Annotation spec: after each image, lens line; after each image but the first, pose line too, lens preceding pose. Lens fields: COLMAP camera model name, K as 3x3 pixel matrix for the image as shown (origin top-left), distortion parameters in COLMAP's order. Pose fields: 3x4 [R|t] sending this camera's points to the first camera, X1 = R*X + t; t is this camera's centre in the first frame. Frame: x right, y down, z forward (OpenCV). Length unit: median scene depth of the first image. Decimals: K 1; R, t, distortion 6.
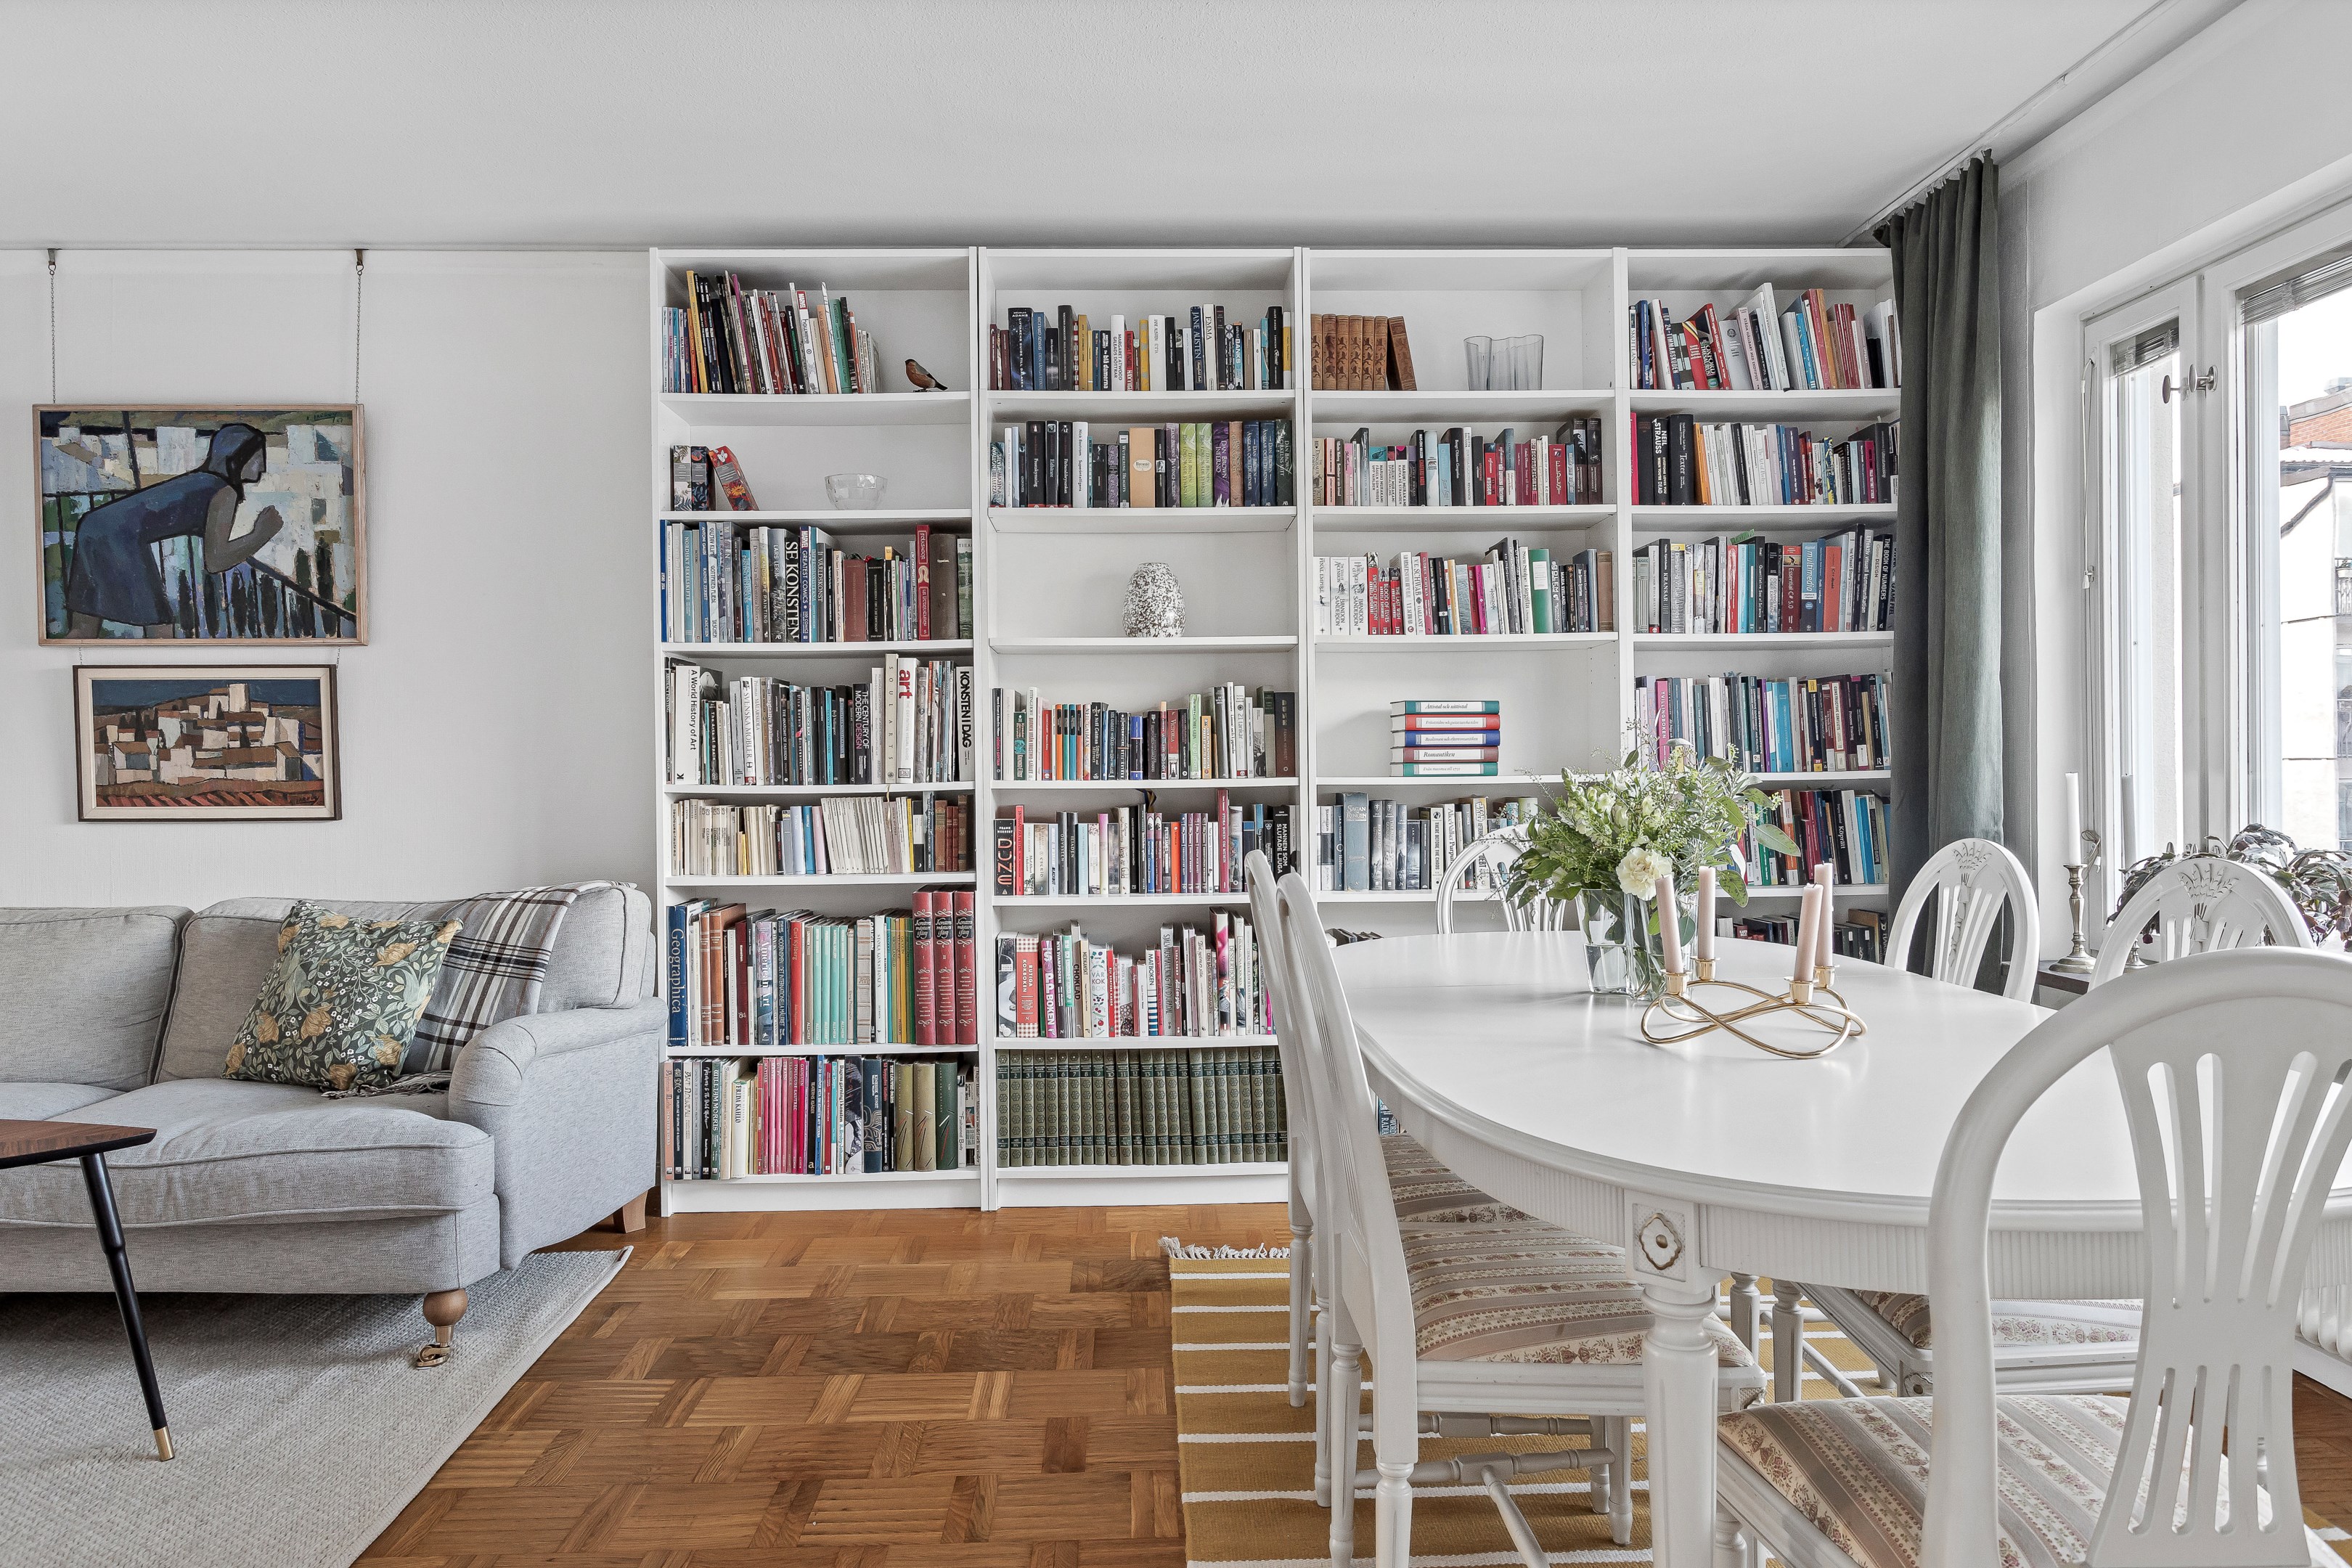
lens RADIAL K [[1569.7, 0, 1119.4], [0, 1569.7, 786.4], [0, 0, 1]] dist [0.001862, 0.000788]
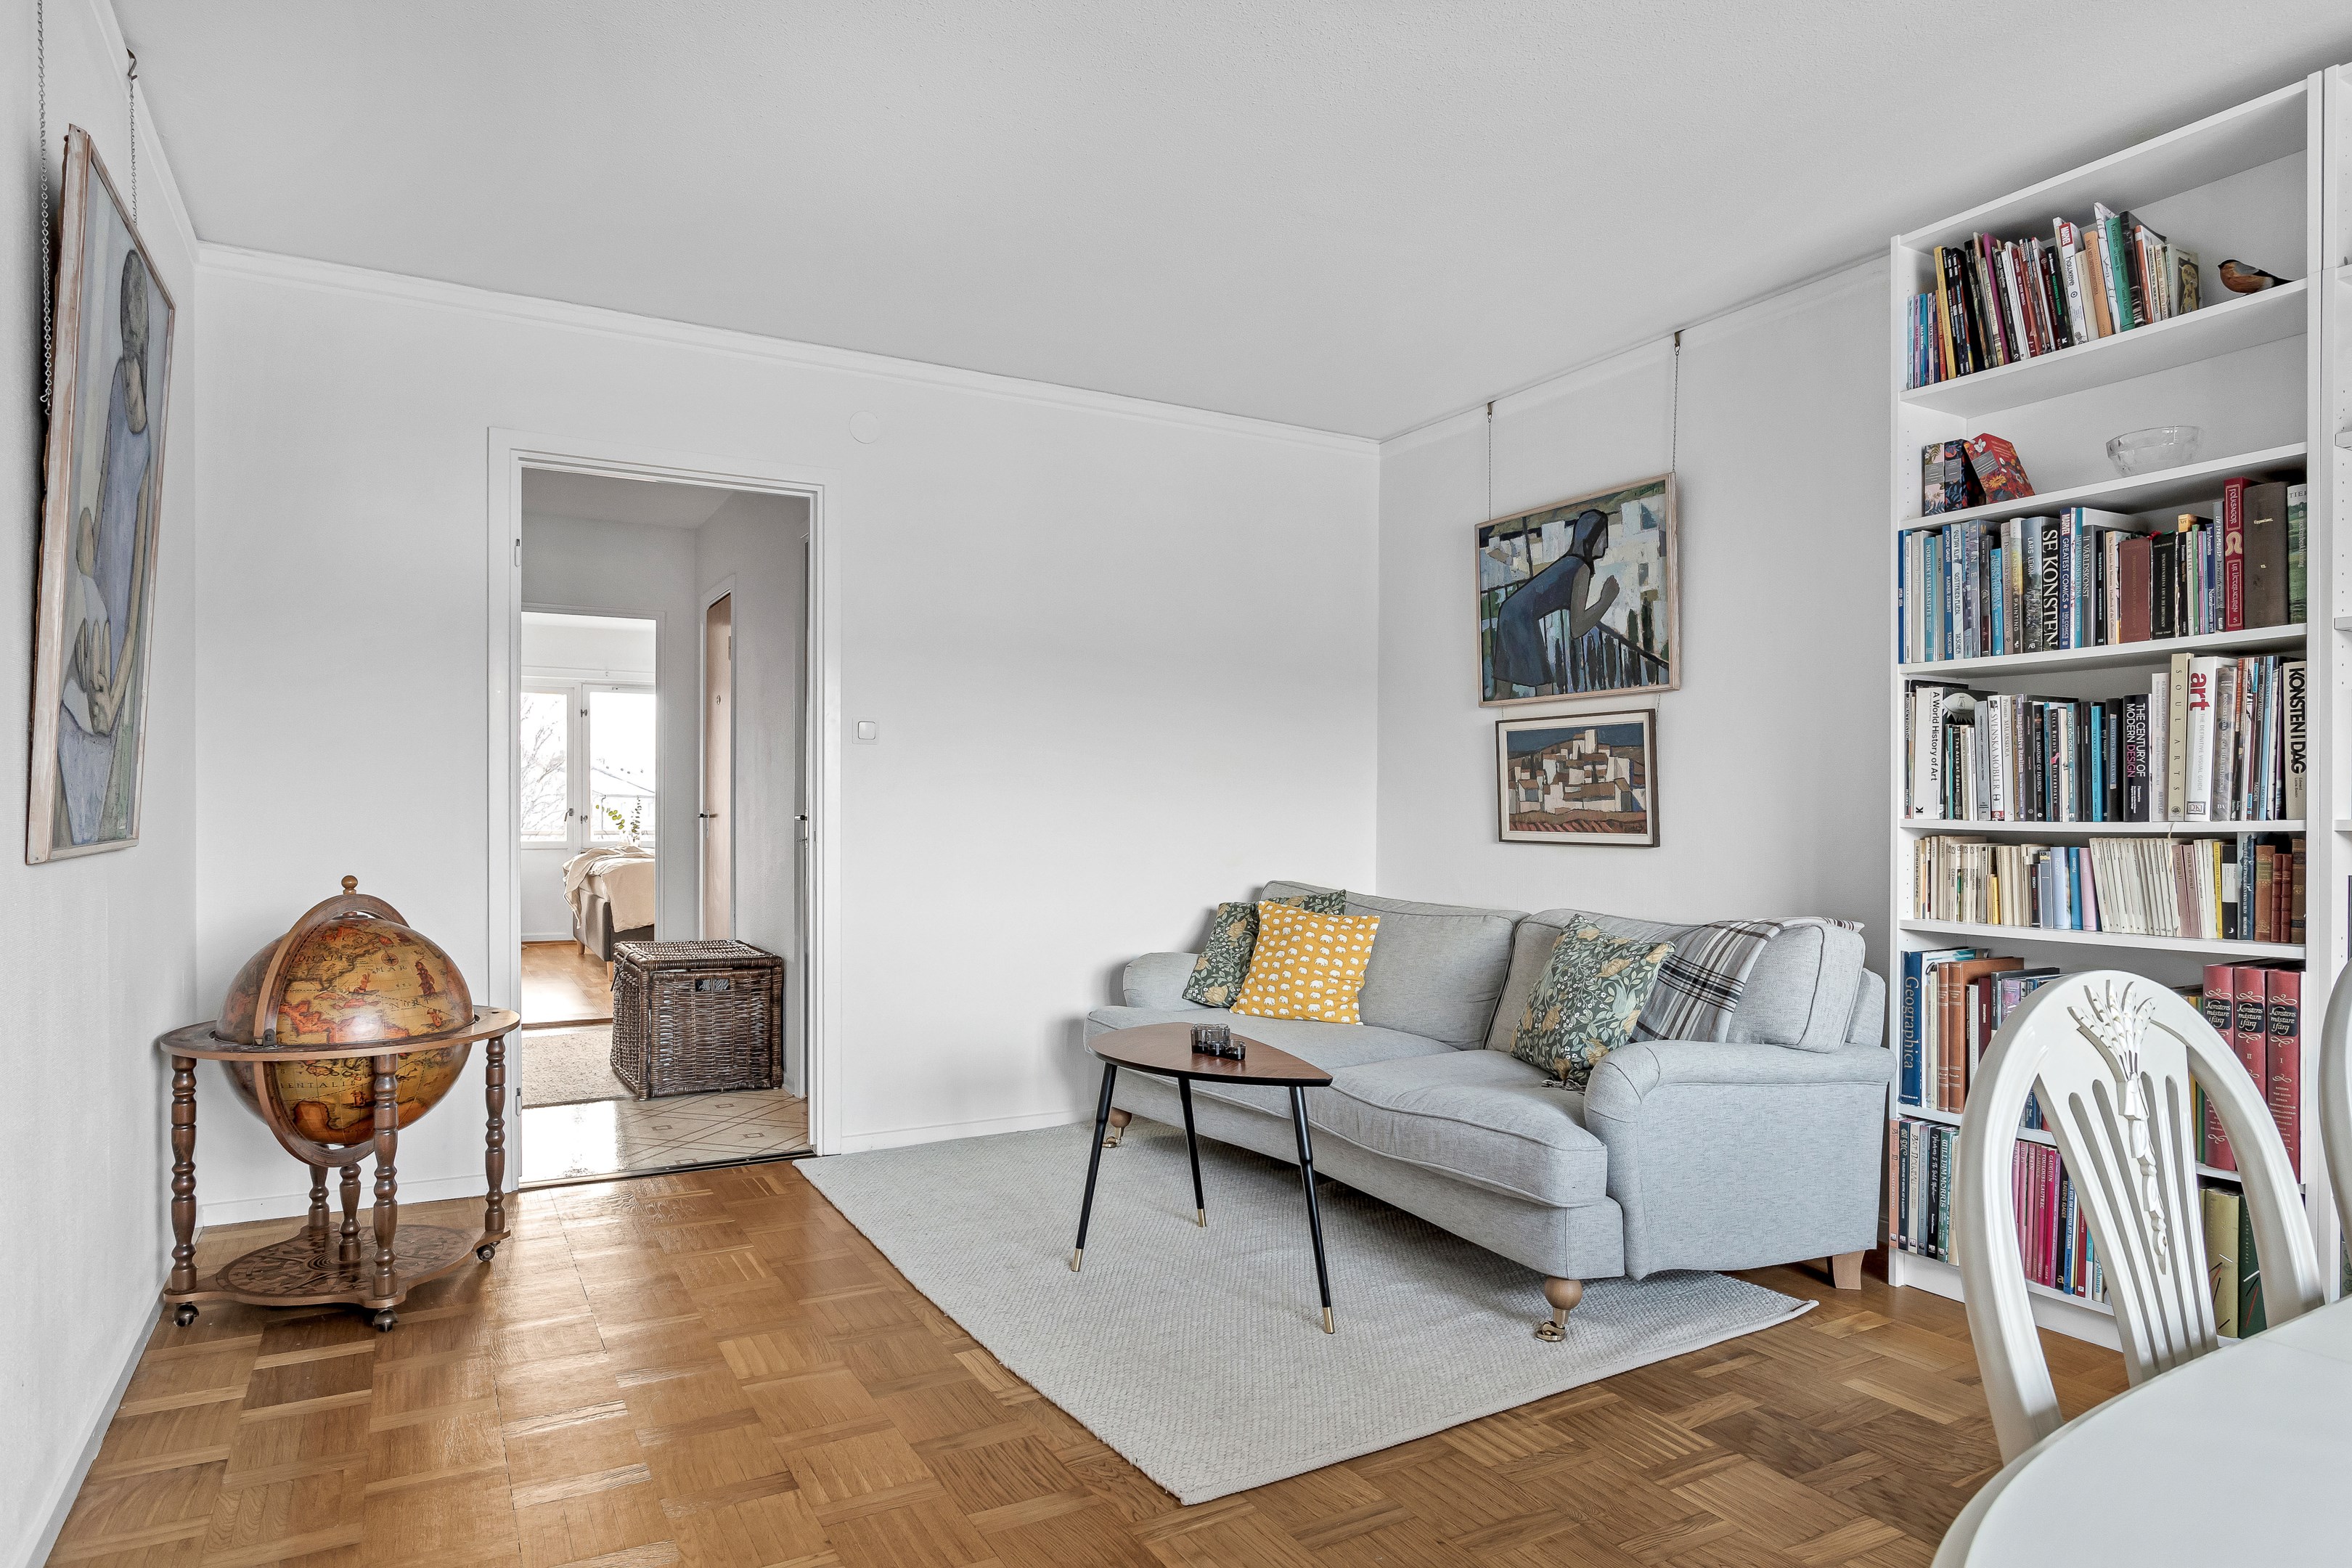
lens RADIAL K [[1371.5, 0, 1177.0], [0, 1371.5, 835.1], [0, 0, 1]] dist [-0.001387, 0.000128]
pose [[0.467236, 0.023731, -0.883814, 0.221204], [-0.014999, 0.999709, 0.018914, -0.000425], [0.884006, 0.004419, 0.467455, 0.247825]]
